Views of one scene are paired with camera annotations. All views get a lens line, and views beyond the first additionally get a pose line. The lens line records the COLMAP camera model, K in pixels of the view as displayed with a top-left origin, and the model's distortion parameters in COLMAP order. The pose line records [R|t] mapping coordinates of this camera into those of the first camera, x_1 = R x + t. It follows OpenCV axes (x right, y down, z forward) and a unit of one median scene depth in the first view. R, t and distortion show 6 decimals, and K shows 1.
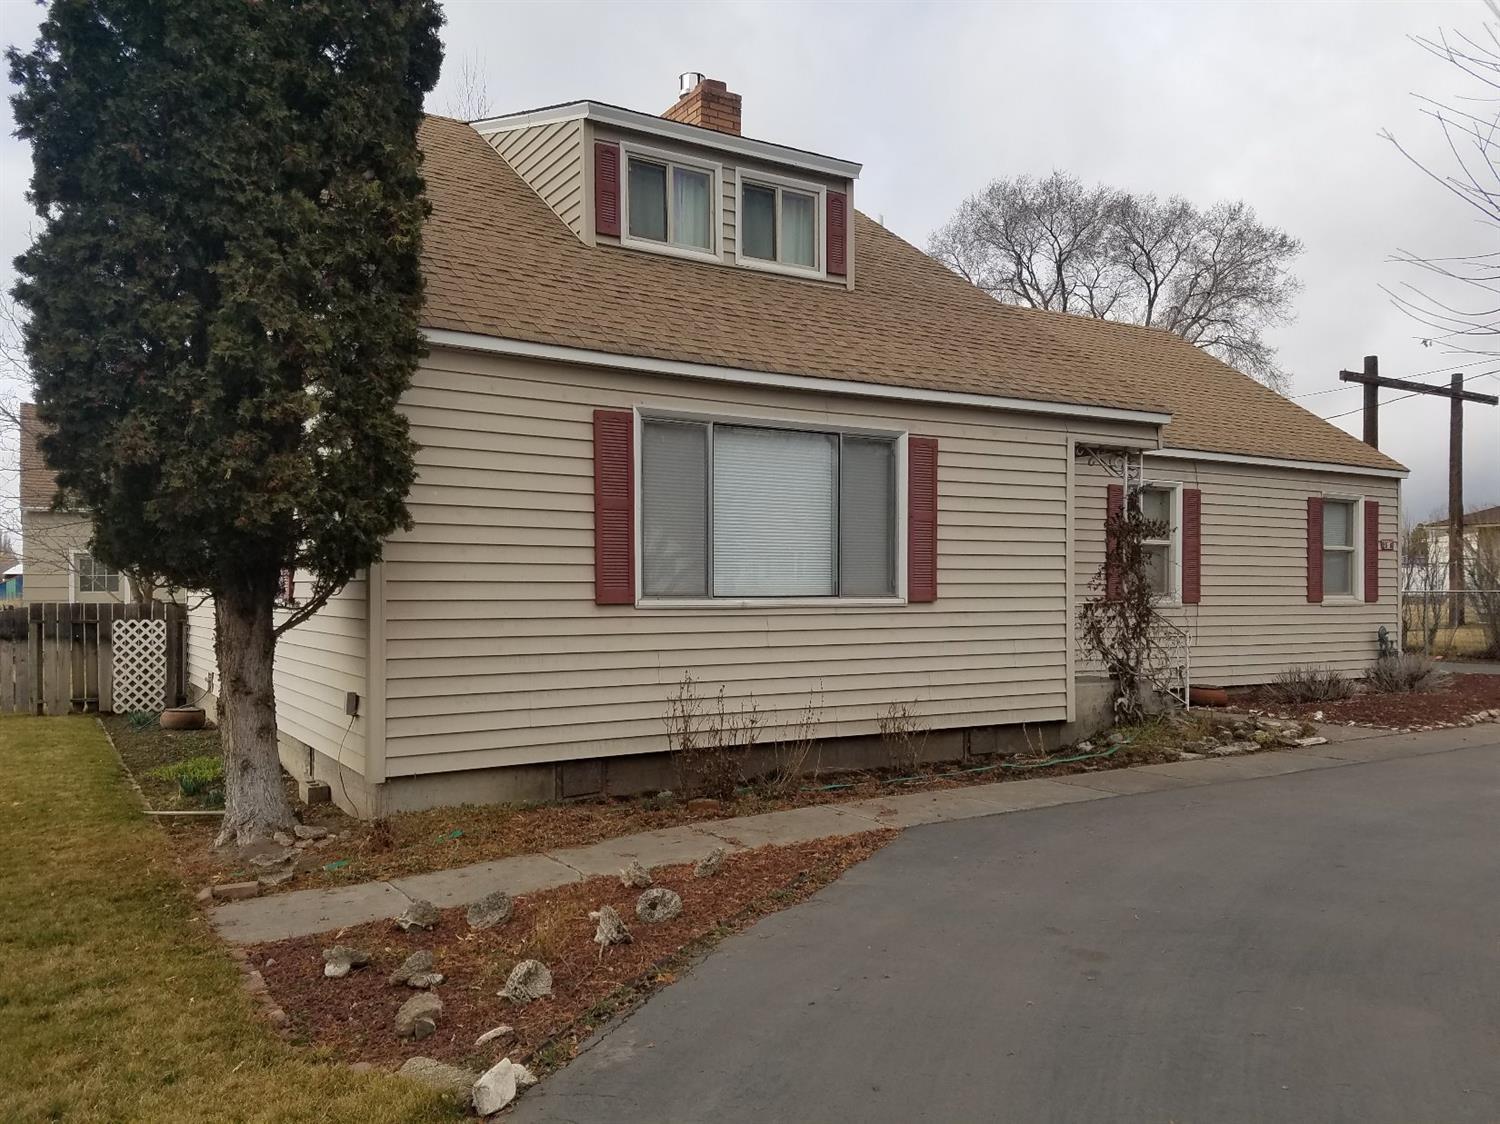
lens RADIAL K [[1151.8, 0, 749.4], [0, 1151.8, 558.8], [0, 0, 1]] dist [0.087452, 0.001288]
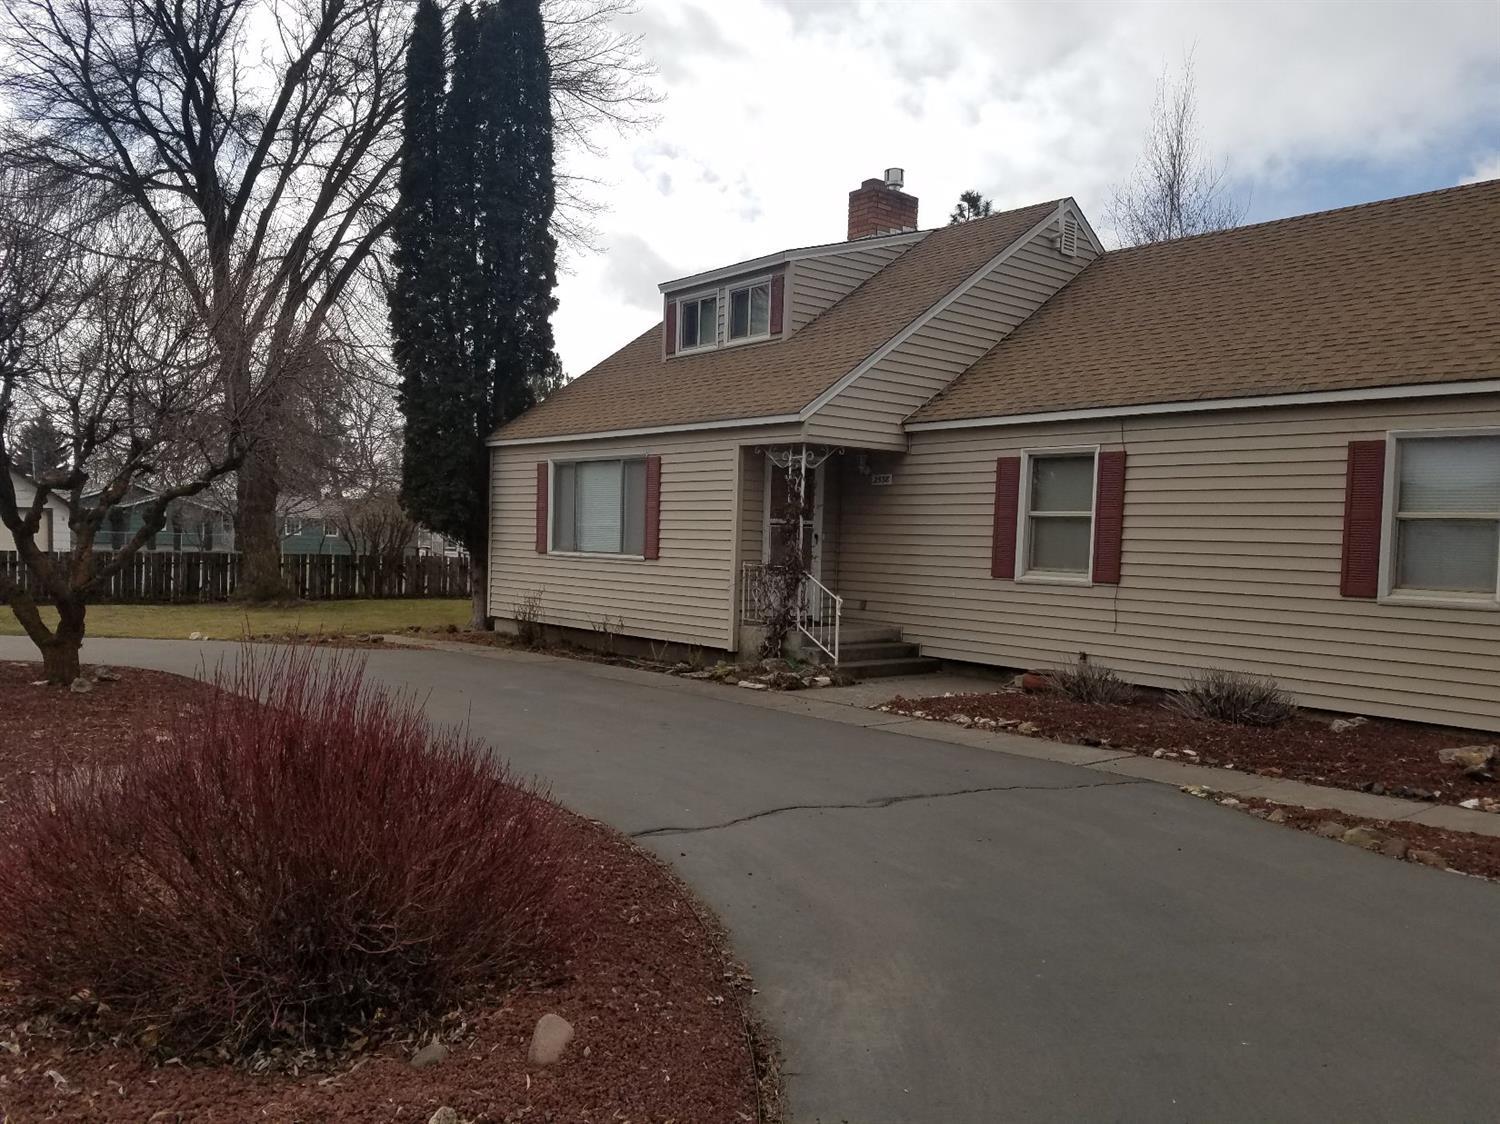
lens RADIAL K [[1151.8, 0, 749.0], [0, 1151.8, 565.8], [0, 0, 1]] dist [0.087452, 0.001288]
pose [[0.168031, 0.010650, -0.985724, 1.548647], [-0.017599, 0.999815, 0.007802, 0.029289], [0.985625, 0.016037, 0.168188, 0.777144]]
